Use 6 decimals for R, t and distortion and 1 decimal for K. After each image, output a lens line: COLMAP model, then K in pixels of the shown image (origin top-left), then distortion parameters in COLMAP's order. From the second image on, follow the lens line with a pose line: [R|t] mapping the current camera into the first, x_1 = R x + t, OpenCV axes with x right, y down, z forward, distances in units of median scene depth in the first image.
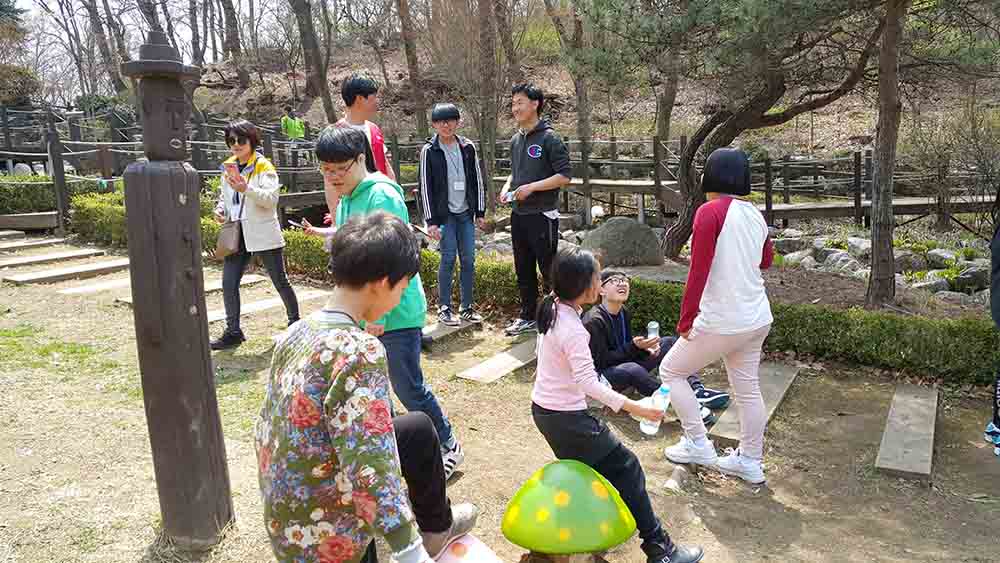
lens RADIAL K [[811.8, 0, 500.8], [0, 811.8, 302.2], [0, 0, 1]] dist [0.059288, -0.109532]
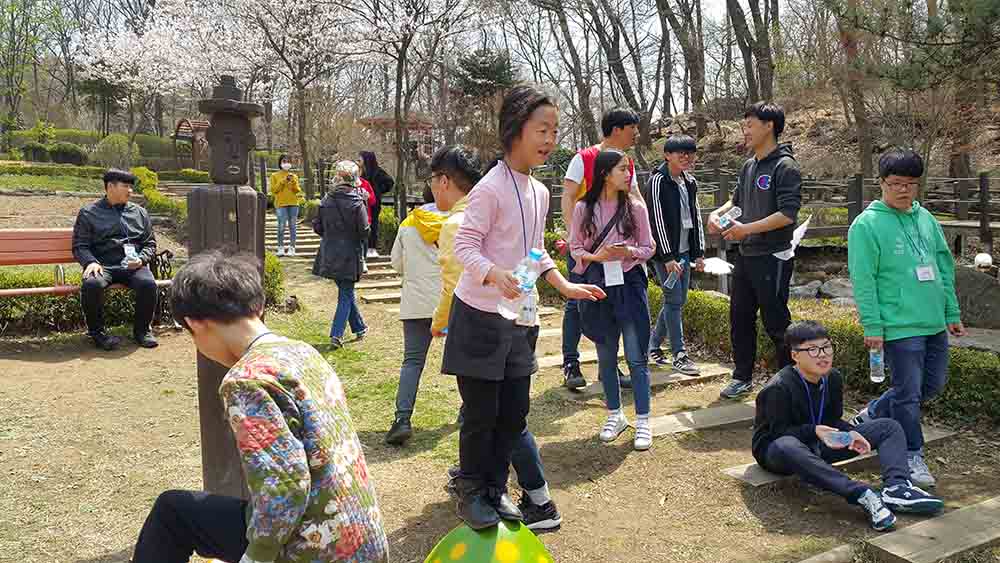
lens RADIAL K [[811.8, 0, 503.6], [0, 811.8, 319.4], [0, 0, 1]] dist [0.059288, -0.109532]
pose [[0.836172, 0.073156, -0.543567, 0.259262], [-0.093661, 0.995553, -0.010094, -0.003578], [0.540411, 0.059352, 0.839305, 0.116233]]
